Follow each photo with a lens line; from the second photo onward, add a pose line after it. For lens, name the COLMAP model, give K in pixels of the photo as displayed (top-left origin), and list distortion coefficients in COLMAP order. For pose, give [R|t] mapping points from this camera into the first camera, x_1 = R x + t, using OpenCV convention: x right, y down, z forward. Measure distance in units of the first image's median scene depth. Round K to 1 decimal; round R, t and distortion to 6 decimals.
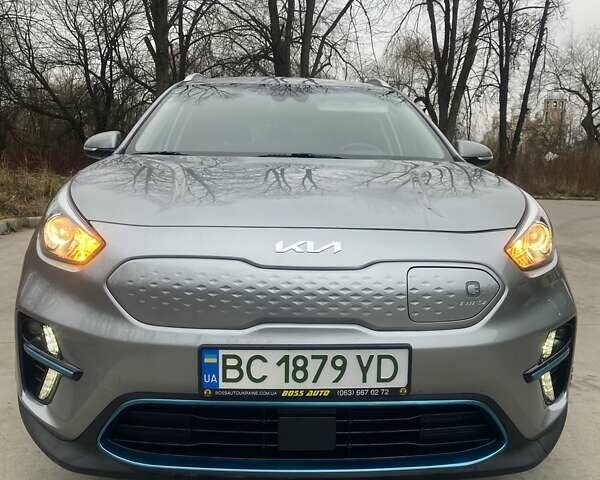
lens RADIAL K [[613.7, 0, 314.4], [0, 613.7, 248.5], [0, 0, 1]] dist [0.174149, -0.450880]
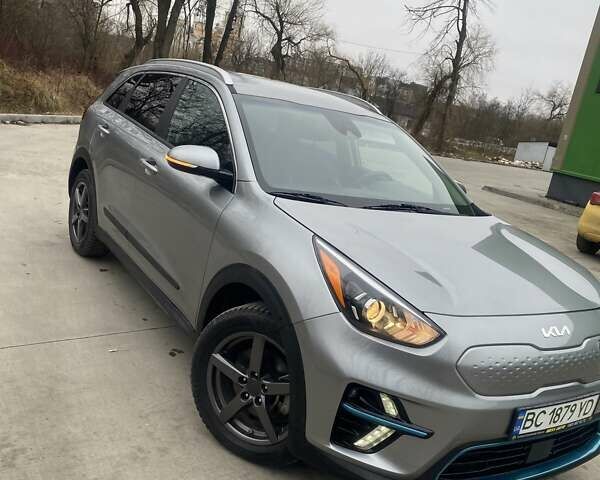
lens RADIAL K [[613.7, 0, 314.4], [0, 613.7, 248.5], [0, 0, 1]] dist [0.174149, -0.450880]
pose [[0.840908, 0.017518, 0.540895, -1.306674], [-0.110387, 0.984015, 0.139745, -0.342994], [-0.529801, -0.177221, 0.829400, 0.105433]]
